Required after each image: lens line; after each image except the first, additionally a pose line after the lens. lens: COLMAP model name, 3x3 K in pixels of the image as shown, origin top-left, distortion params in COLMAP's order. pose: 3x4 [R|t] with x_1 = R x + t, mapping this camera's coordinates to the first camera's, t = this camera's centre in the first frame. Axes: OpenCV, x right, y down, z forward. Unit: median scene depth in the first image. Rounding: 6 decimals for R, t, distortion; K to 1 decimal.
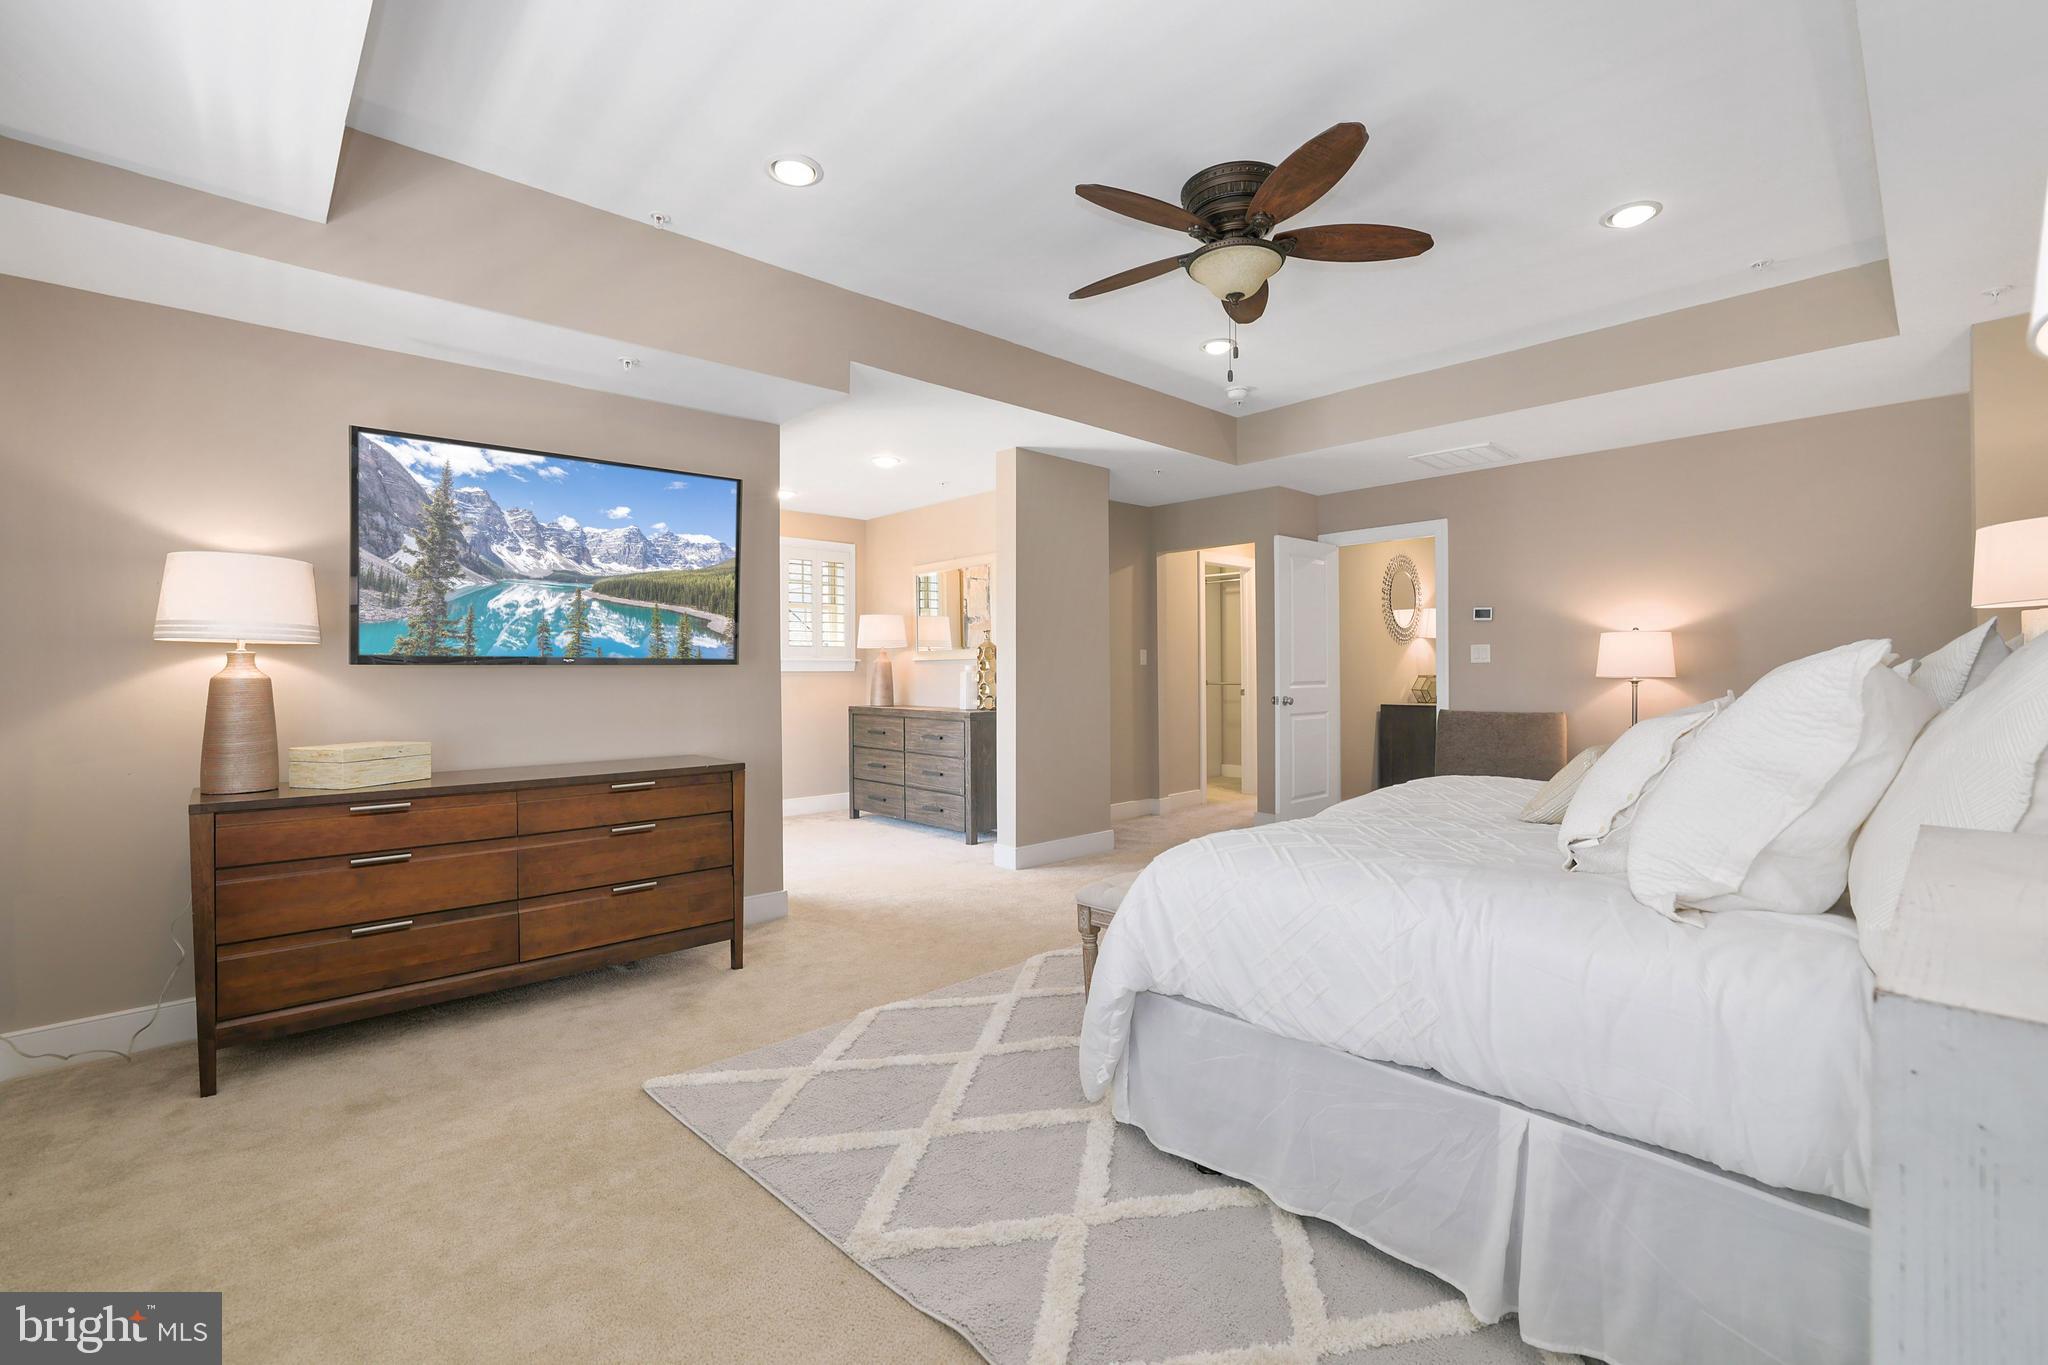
lens RADIAL K [[909.7, 0, 1015.9], [0, 909.7, 649.6], [0, 0, 1]] dist [-0.002444, 0.000134]
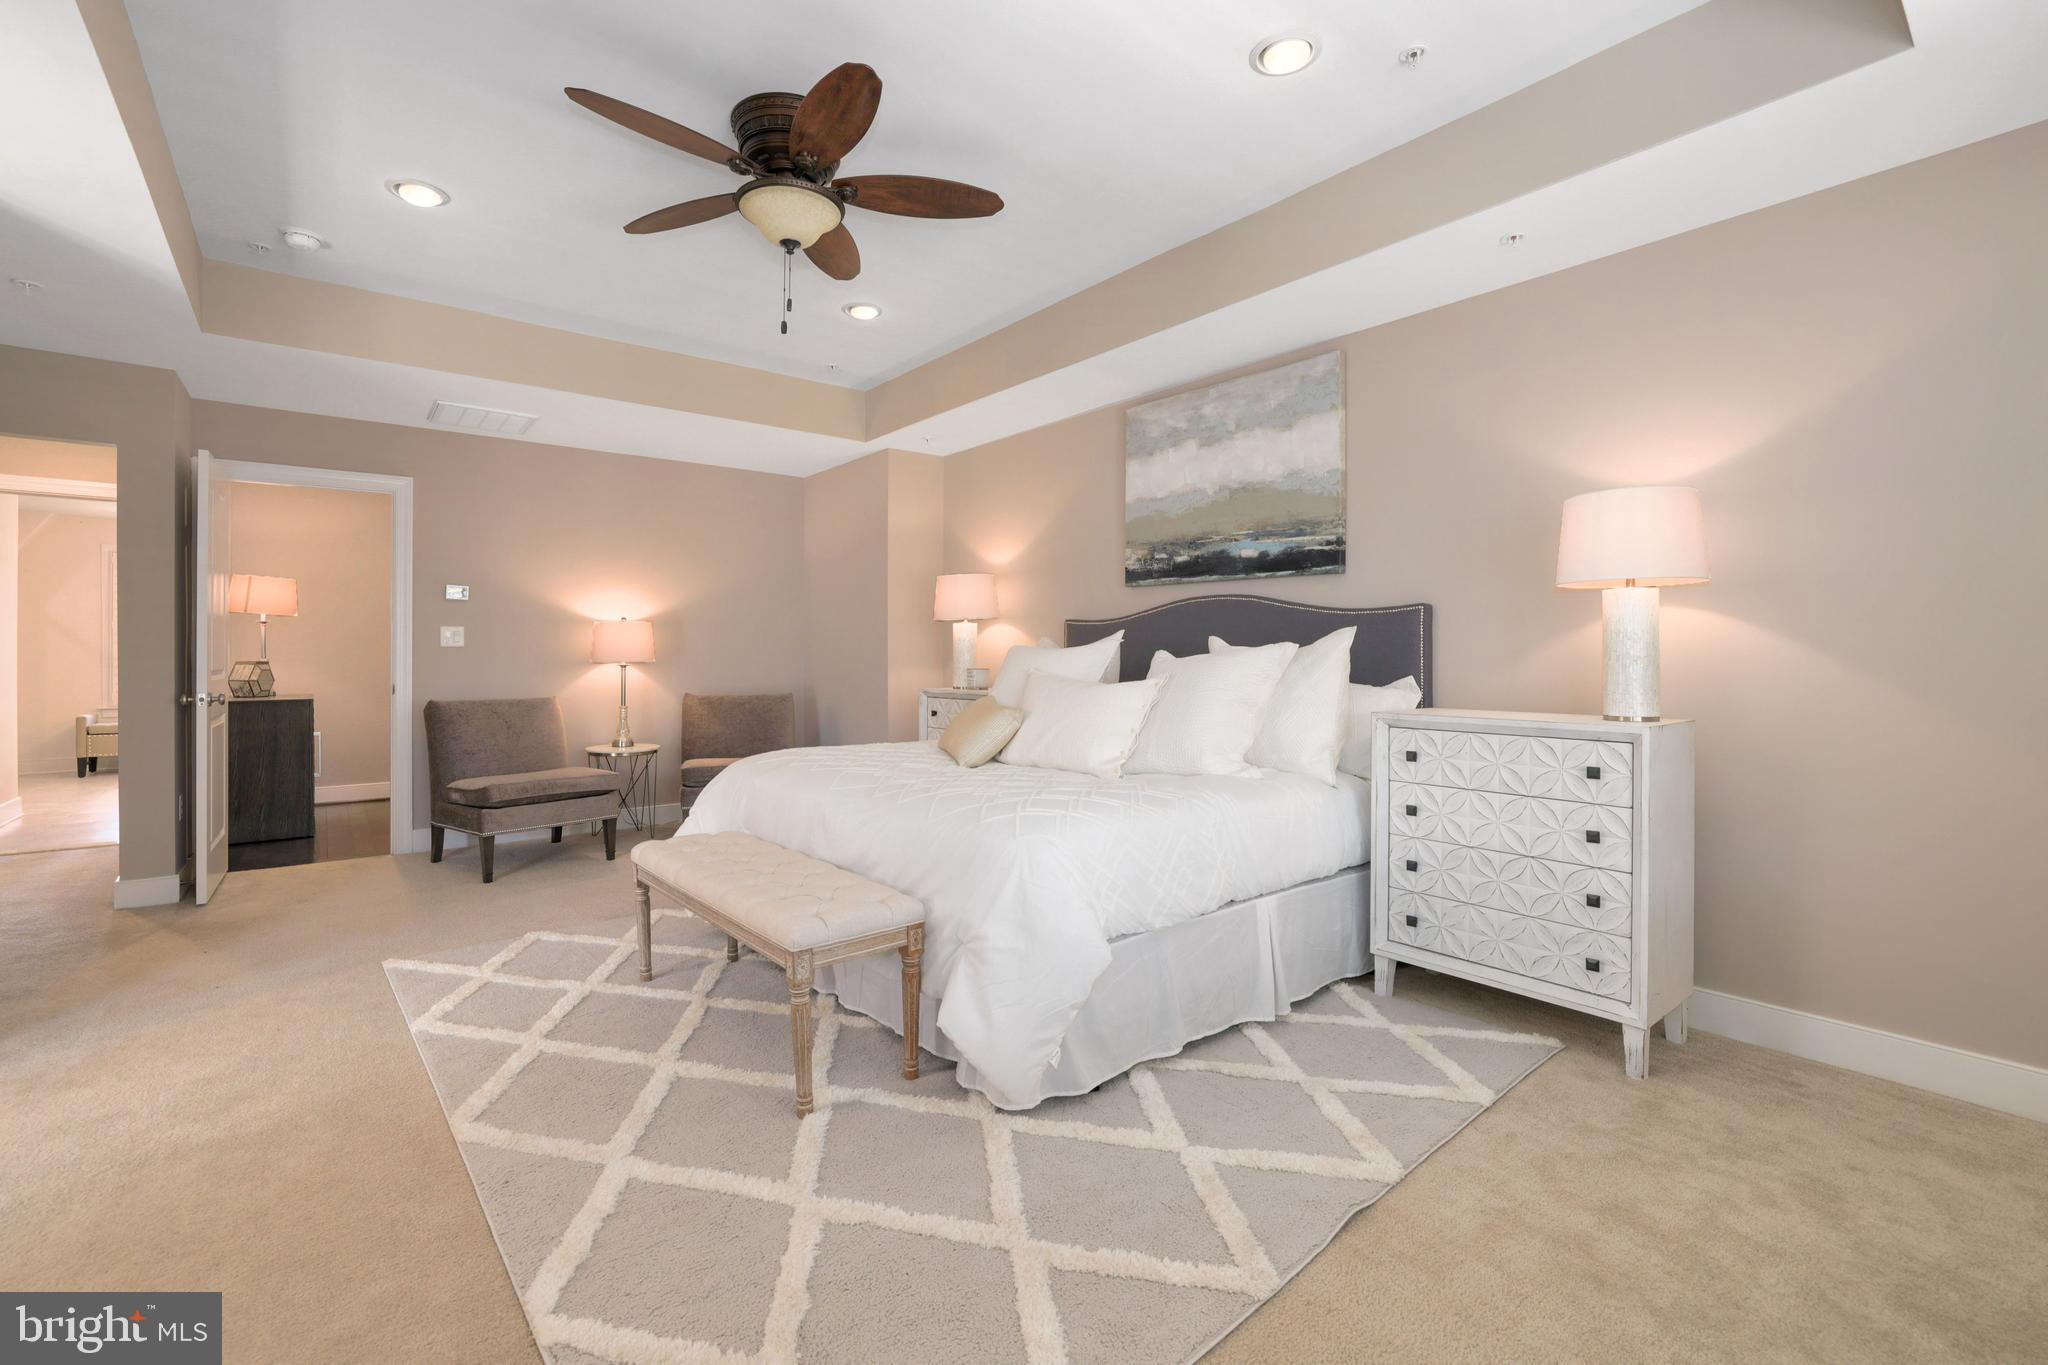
lens RADIAL K [[909.7, 0, 1015.9], [0, 909.7, 649.6], [0, 0, 1]] dist [-0.002444, 0.000134]
pose [[0.058128, 0.005507, 0.998294, -0.652978], [-0.020803, 0.999774, -0.004304, 0.017472], [-0.998092, -0.020517, 0.058230, 0.716621]]
